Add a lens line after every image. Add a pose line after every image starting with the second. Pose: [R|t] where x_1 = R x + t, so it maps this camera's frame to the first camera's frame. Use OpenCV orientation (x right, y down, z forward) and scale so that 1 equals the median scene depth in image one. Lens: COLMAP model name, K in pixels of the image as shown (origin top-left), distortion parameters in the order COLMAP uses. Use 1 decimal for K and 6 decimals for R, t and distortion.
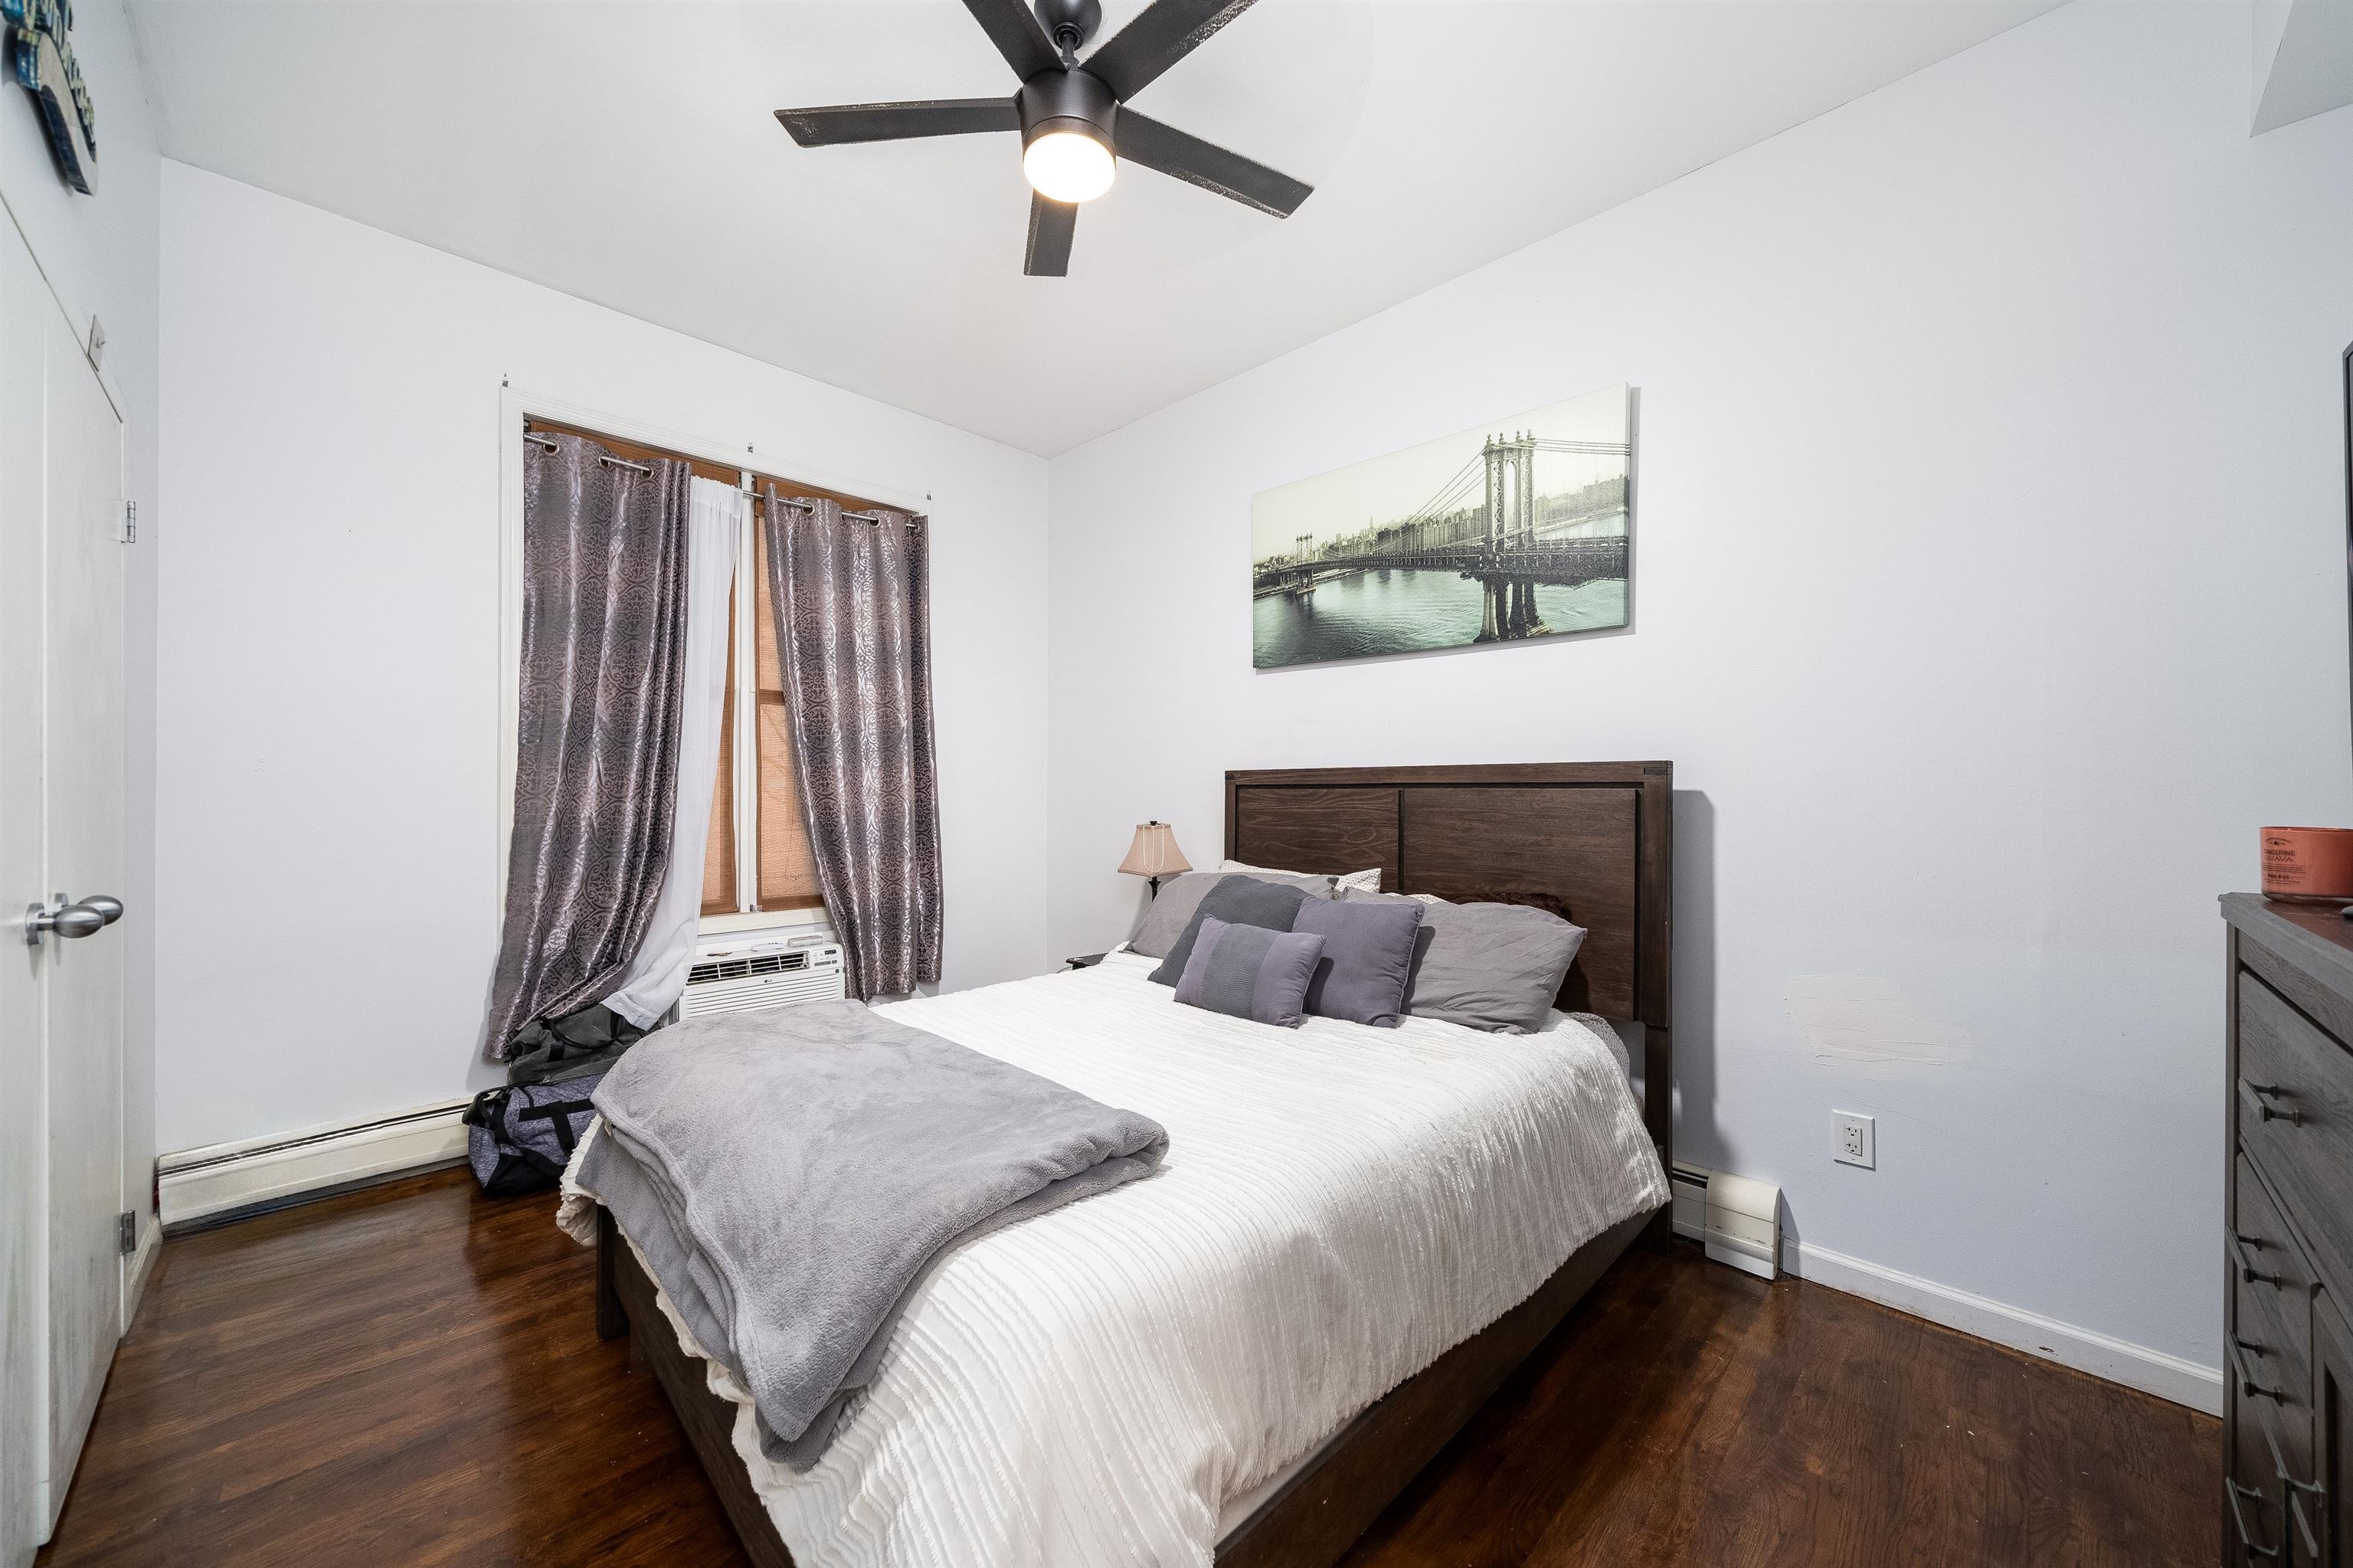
lens RADIAL K [[863.5, 0, 1181.0], [0, 863.5, 788.0], [0, 0, 1]] dist [0.000685, 0.000050]
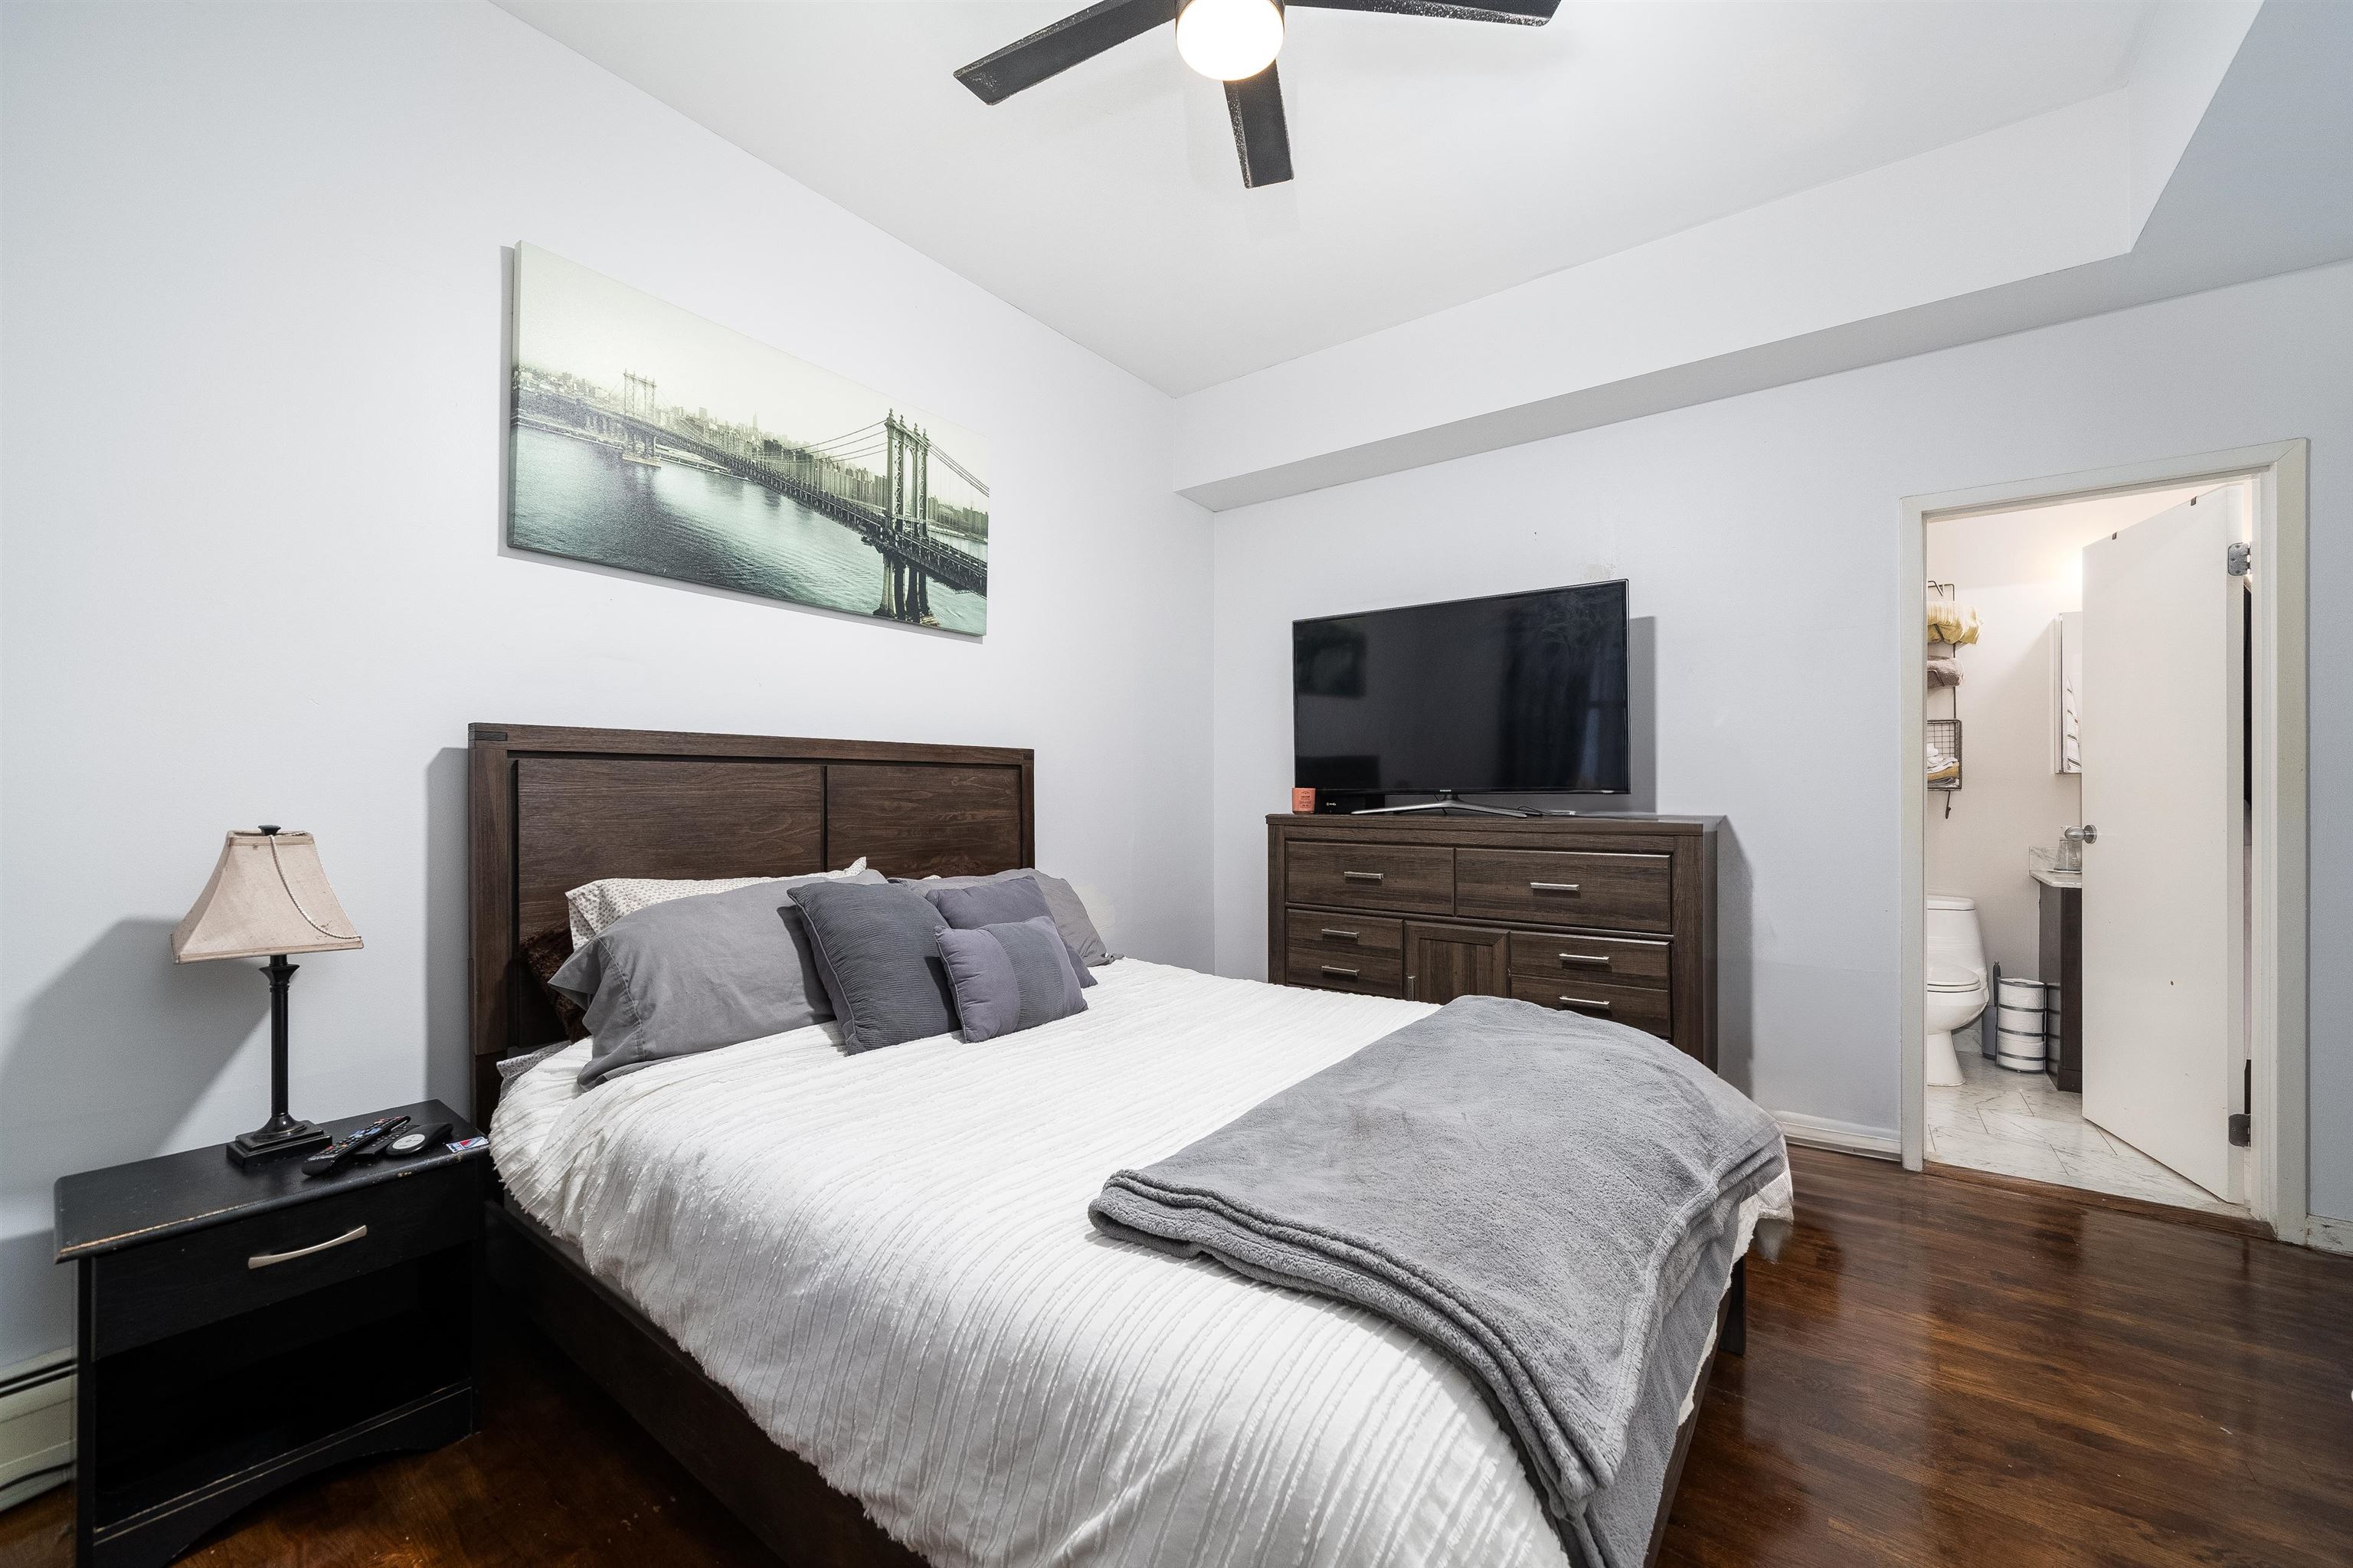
lens RADIAL K [[863.5, 0, 1175.5], [0, 863.5, 787.3], [0, 0, 1]] dist [0.000685, 0.000050]
pose [[-0.119882, 0.004321, 0.992779, -0.649630], [-0.000733, 0.999990, -0.004441, 0.026959], [-0.992788, -0.001260, -0.119878, 0.782889]]
